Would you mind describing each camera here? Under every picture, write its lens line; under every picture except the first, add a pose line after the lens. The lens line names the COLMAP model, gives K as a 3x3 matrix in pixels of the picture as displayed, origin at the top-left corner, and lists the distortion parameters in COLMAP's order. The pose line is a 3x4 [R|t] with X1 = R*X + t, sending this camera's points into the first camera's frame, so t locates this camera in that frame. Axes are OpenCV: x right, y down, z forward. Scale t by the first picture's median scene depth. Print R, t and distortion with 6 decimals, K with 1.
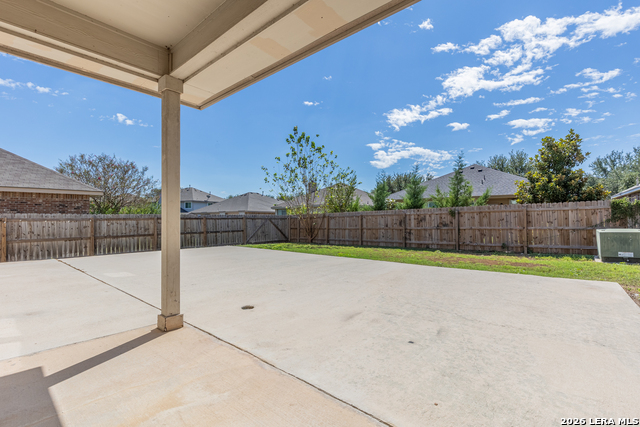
lens RADIAL K [[288.0, 0, 321.7], [0, 288.0, 214.2], [0, 0, 1]] dist [0.003430, 0.000516]
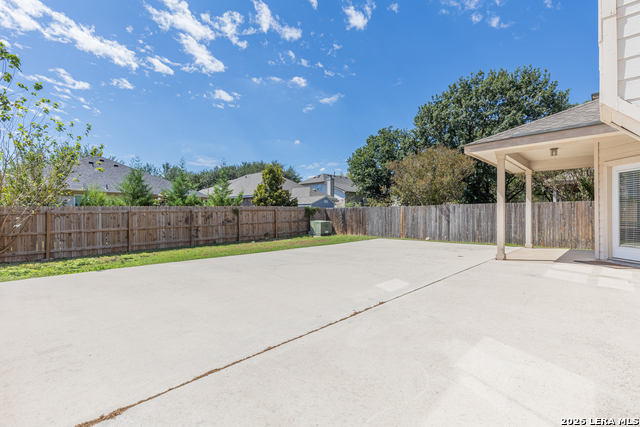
lens RADIAL K [[288.0, 0, 321.7], [0, 288.0, 214.2], [0, 0, 1]] dist [0.003430, 0.000516]
pose [[0.074436, 0.006419, 0.997205, -0.652251], [-0.010050, 0.999933, -0.005686, 0.011361], [-0.997175, -0.009599, 0.074496, 0.506786]]
